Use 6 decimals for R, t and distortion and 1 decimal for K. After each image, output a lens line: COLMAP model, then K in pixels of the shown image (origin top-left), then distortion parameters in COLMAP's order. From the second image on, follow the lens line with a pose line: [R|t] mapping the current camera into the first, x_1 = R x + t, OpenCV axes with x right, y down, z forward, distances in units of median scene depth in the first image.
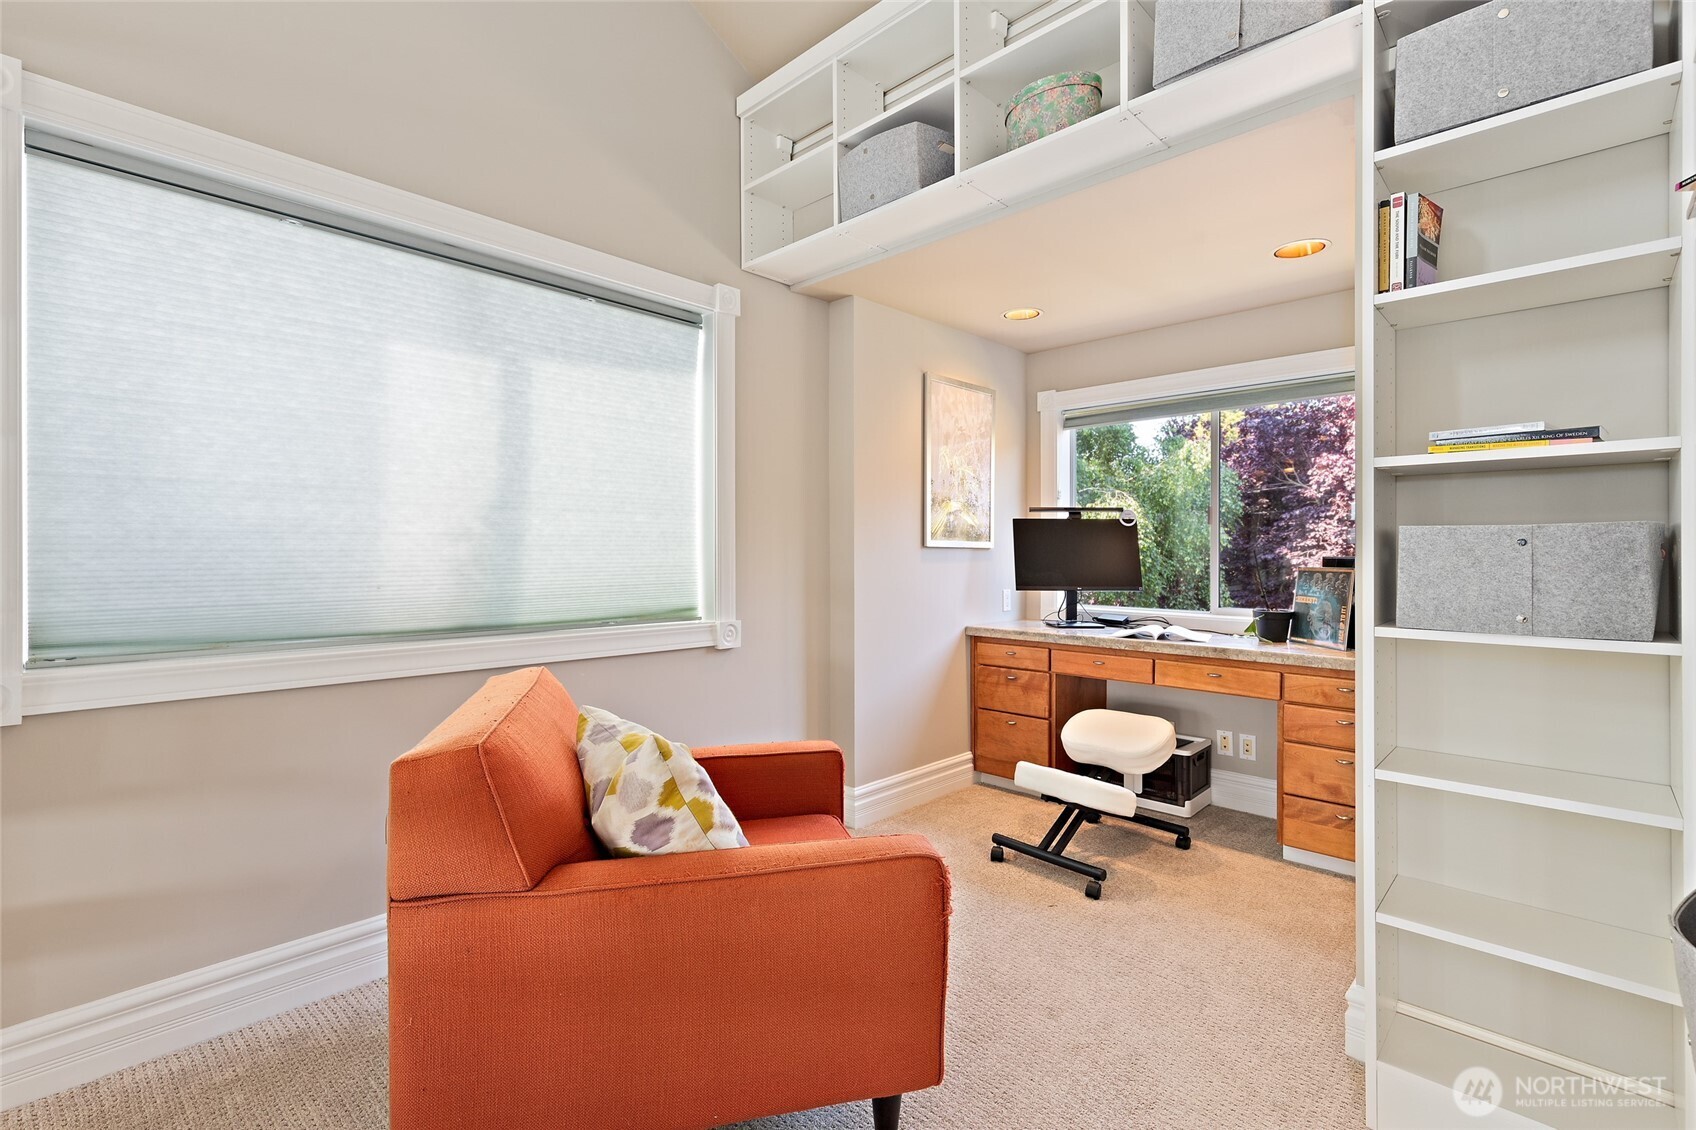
lens RADIAL K [[759.2, 0, 839.4], [0, 759.2, 568.4], [0, 0, 1]] dist [0.000798, -0.000165]
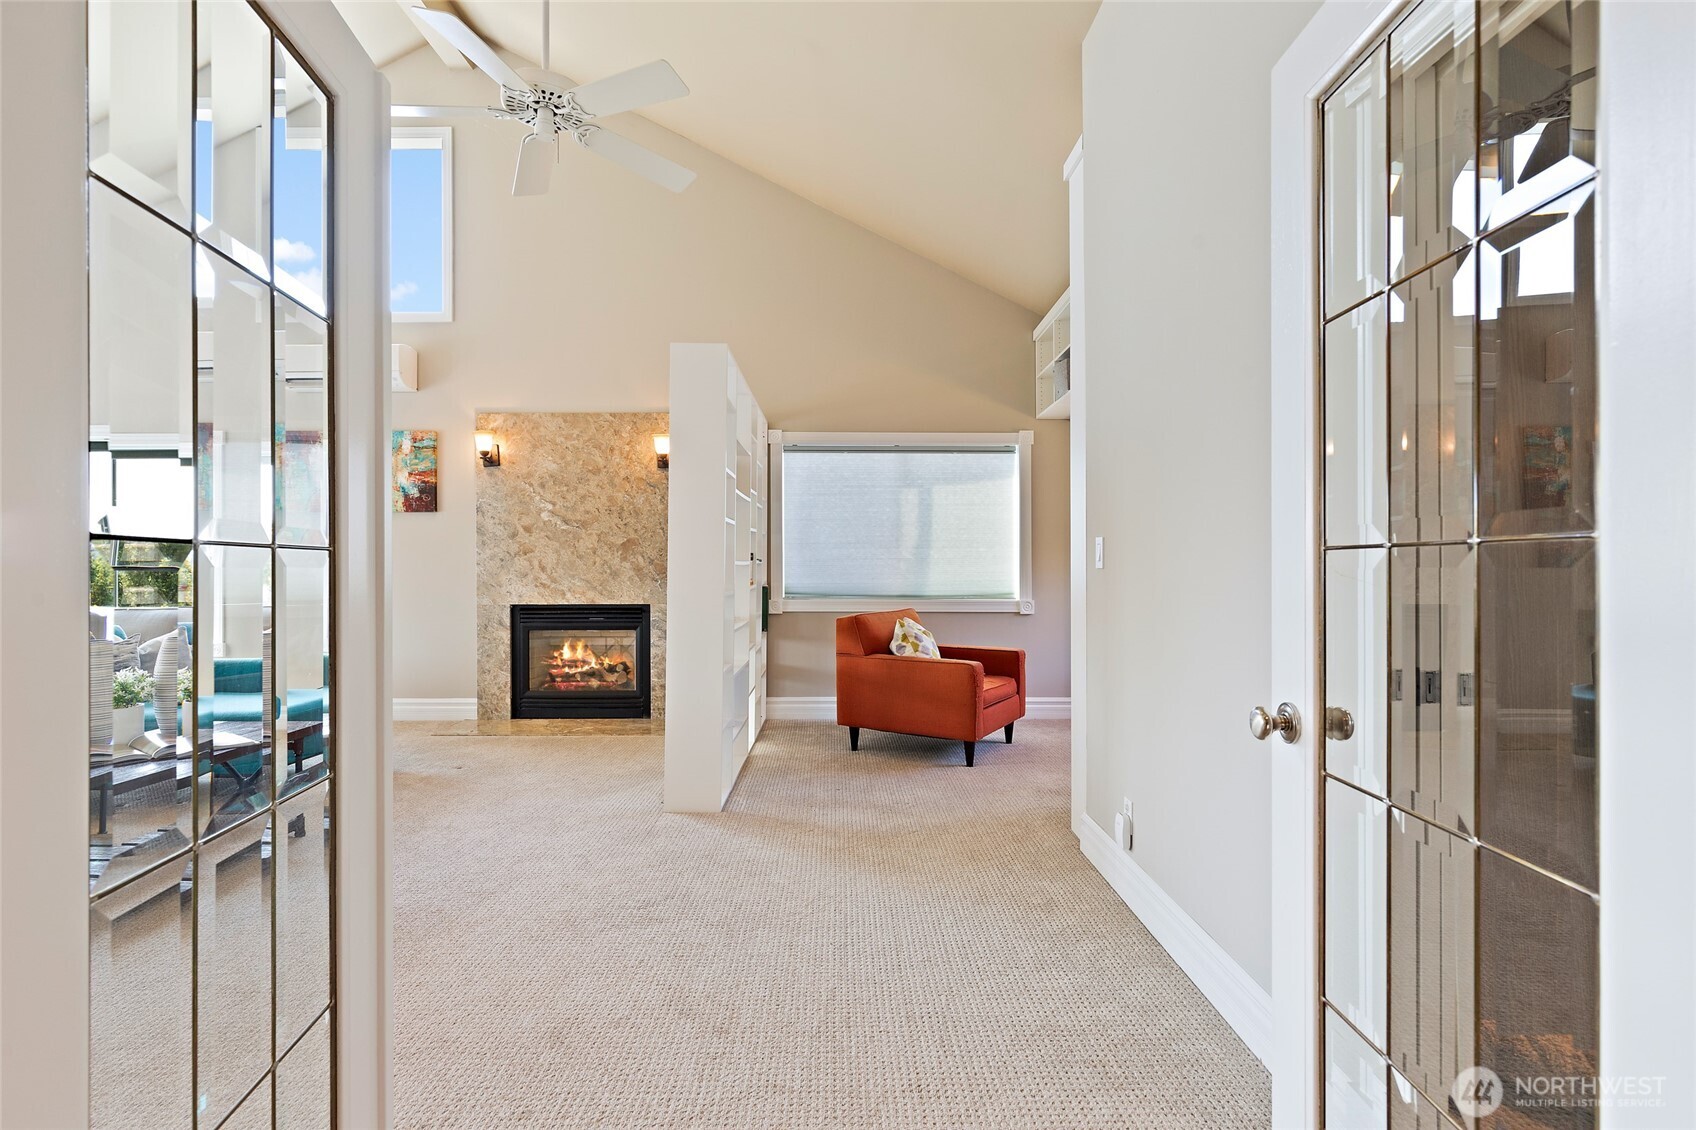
lens RADIAL K [[884.4, 0, 848.0], [0, 884.4, 565.0], [0, 0, 1]] dist [0.002075, 0.000103]
pose [[0.708048, -0.001670, -0.706162, 1.287781], [-0.008785, 0.999899, -0.011172, 0.009078], [0.706109, 0.014114, 0.707962, -1.065030]]
